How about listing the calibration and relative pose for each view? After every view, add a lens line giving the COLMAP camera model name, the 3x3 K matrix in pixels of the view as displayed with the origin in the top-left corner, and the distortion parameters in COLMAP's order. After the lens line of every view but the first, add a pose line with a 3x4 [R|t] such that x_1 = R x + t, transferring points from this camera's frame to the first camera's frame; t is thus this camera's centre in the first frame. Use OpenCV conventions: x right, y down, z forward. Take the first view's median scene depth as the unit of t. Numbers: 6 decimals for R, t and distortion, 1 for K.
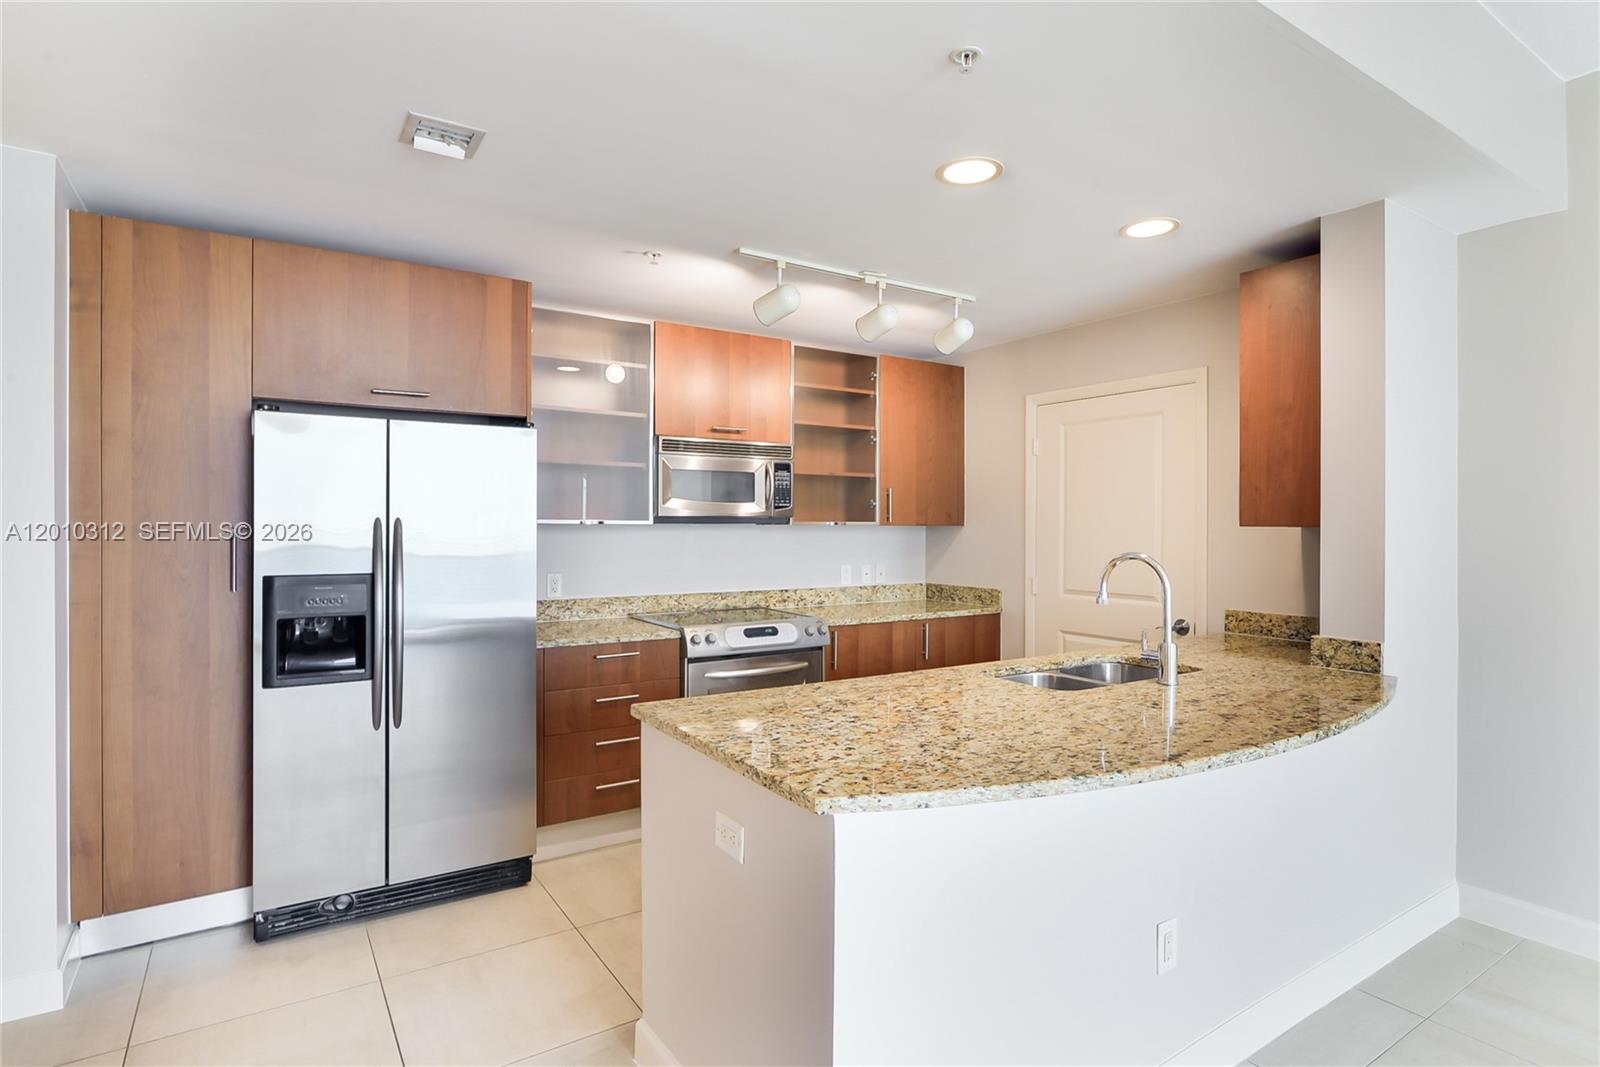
lens RADIAL K [[823.6, 0, 800.0], [0, 823.6, 533.5], [0, 0, 1]] dist [-0.002942, -0.000507]
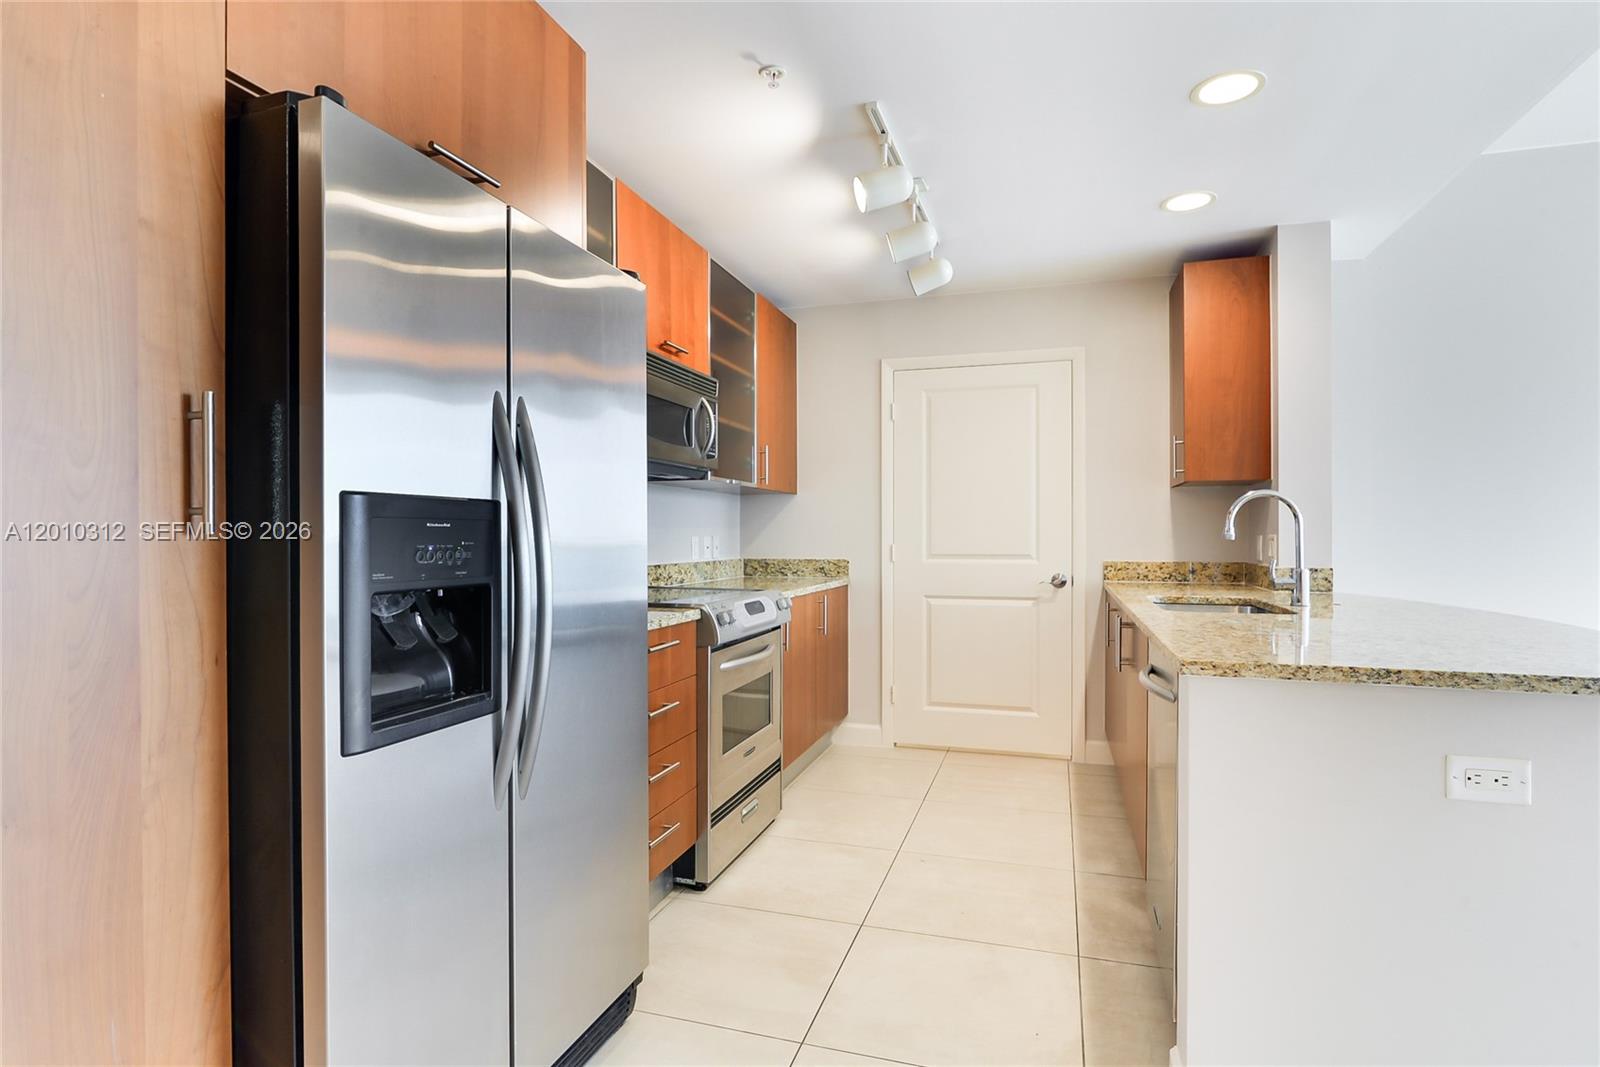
lens RADIAL K [[825.3, 0, 800.0], [0, 825.3, 533.5], [0, 0, 1]] dist [-0.014793, 0.000380]
pose [[0.773251, -0.003644, 0.634090, -0.506667], [0.009951, 0.999930, -0.006389, 0.053491], [-0.634022, 0.011250, 0.773233, 0.359953]]
